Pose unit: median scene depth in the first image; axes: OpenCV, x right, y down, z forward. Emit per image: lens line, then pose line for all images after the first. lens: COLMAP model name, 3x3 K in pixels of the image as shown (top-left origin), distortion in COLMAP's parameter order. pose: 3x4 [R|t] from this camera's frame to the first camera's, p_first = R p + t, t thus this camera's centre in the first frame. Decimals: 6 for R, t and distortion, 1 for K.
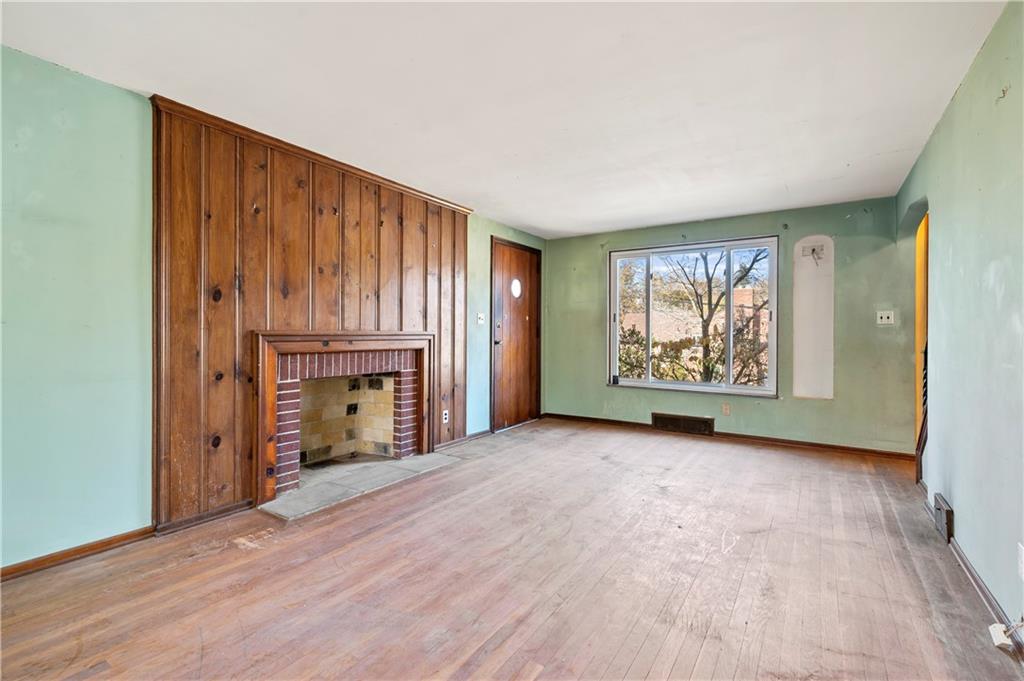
lens RADIAL K [[459.1, 0, 511.3], [0, 459.1, 333.3], [0, 0, 1]] dist [-0.001032, -0.000674]
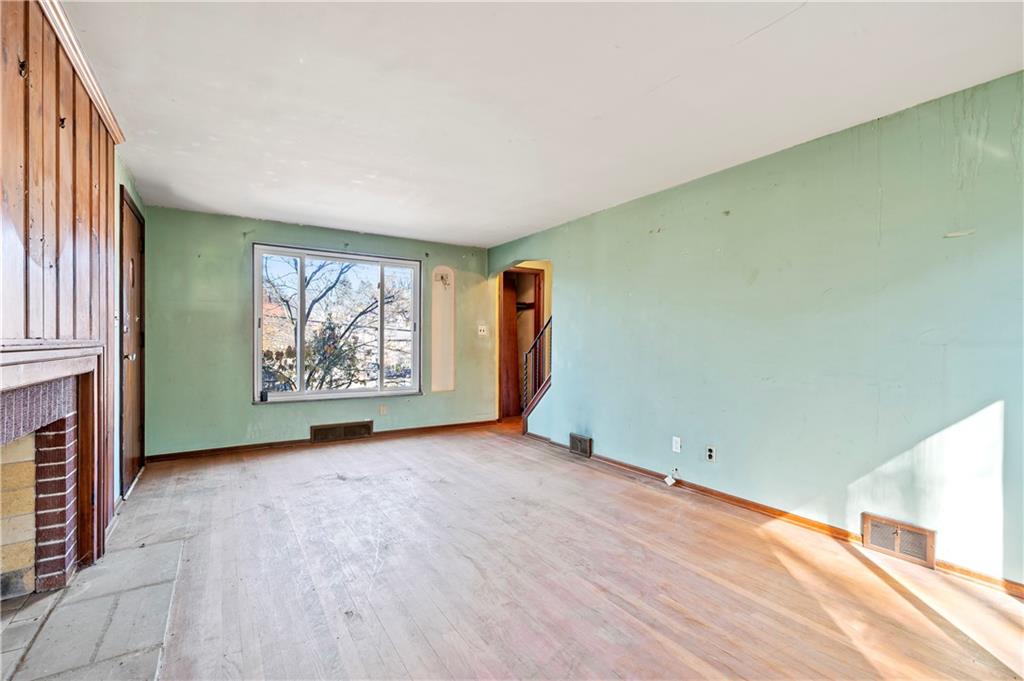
lens RADIAL K [[459.1, 0, 511.8], [0, 459.1, 344.2], [0, 0, 1]] dist [-0.001032, -0.000674]
pose [[0.401573, -0.008841, 0.915784, -0.489575], [-0.002485, 0.999939, 0.010743, -0.006254], [-0.915823, -0.006590, 0.401527, 0.319097]]
